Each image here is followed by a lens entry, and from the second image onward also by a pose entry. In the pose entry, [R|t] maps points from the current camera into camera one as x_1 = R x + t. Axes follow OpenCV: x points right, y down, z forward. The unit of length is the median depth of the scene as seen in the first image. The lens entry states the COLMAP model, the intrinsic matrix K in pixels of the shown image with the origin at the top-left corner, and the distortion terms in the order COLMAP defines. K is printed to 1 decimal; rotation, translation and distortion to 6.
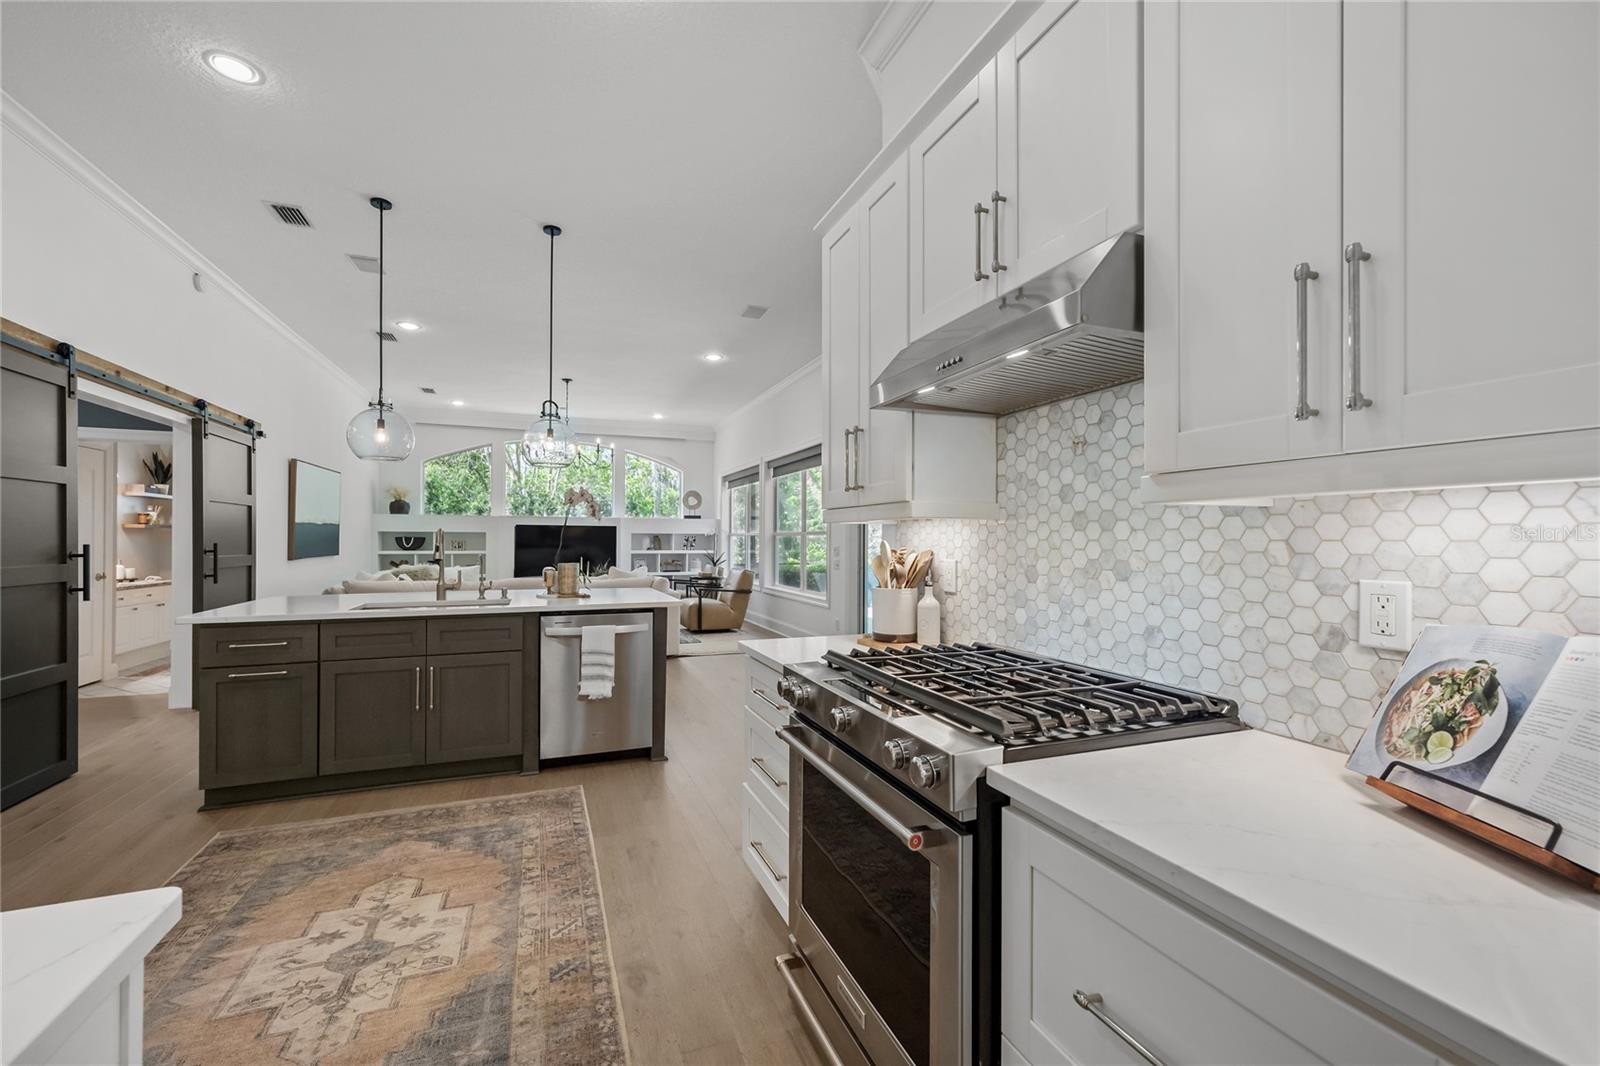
lens RADIAL K [[631.2, 0, 772.4], [0, 631.2, 537.8], [0, 0, 1]] dist [-0.010044, 0.000356]
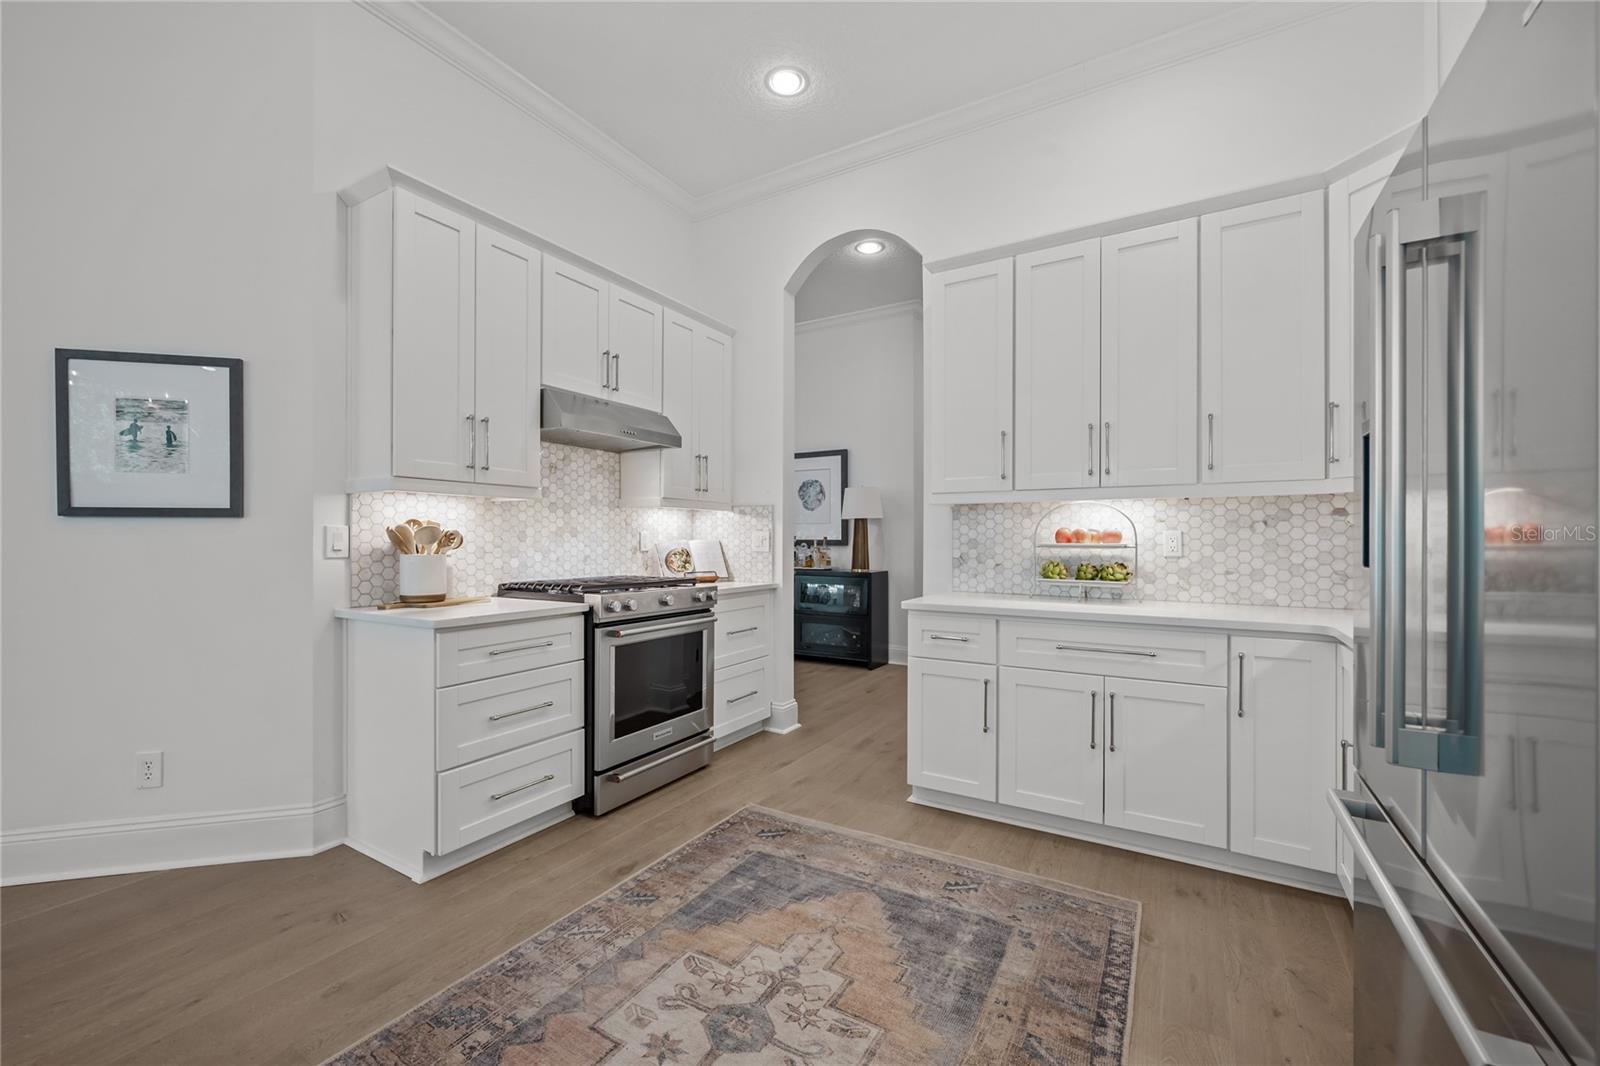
lens RADIAL K [[631.2, 0, 793.7], [0, 631.2, 536.4], [0, 0, 1]] dist [-0.010044, 0.000356]
pose [[-0.621786, -0.000839, 0.783187, -1.483113], [-0.006854, 0.999967, -0.004371, 0.065861], [-0.783157, -0.008086, -0.621771, 1.622536]]
